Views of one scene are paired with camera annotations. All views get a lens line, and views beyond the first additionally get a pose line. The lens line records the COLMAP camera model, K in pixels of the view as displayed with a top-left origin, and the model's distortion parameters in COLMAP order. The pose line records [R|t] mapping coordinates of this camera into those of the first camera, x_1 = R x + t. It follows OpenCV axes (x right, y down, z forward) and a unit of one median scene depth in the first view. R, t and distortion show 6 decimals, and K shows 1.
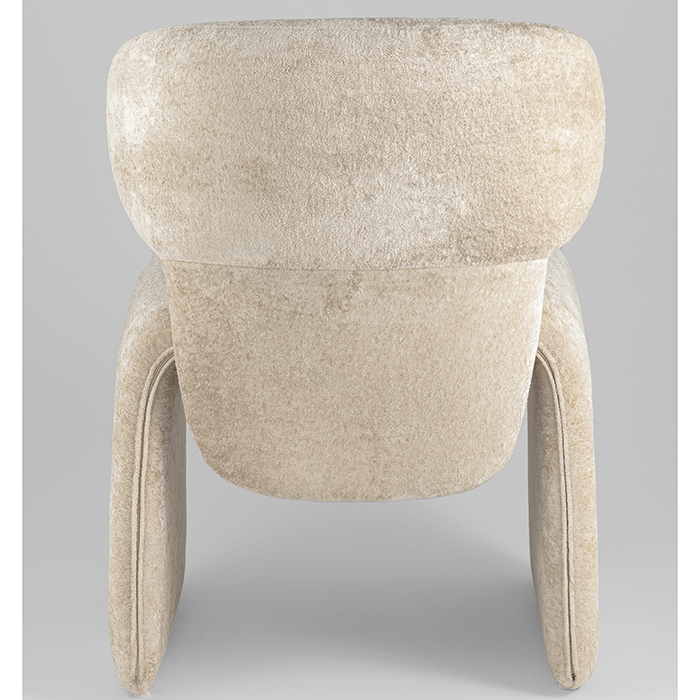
lens RADIAL K [[2904.0, 0, 350.4], [0, 2904.0, 422.0], [0, 0, 1]] dist [-0.062018, 2.926150]
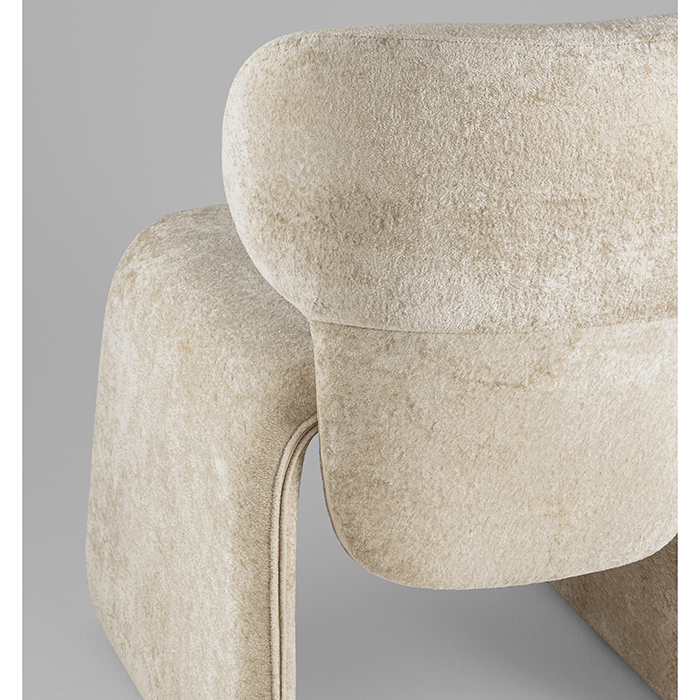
lens RADIAL K [[2904.0, 0, 350.4], [0, 2904.0, 422.0], [0, 0, 1]] dist [-0.062018, 2.926150]
pose [[0.934189, -0.087143, 0.345971, -0.332533], [0.029620, 0.985308, 0.168199, -0.161787], [-0.355546, -0.146882, 0.923045, 0.260467]]
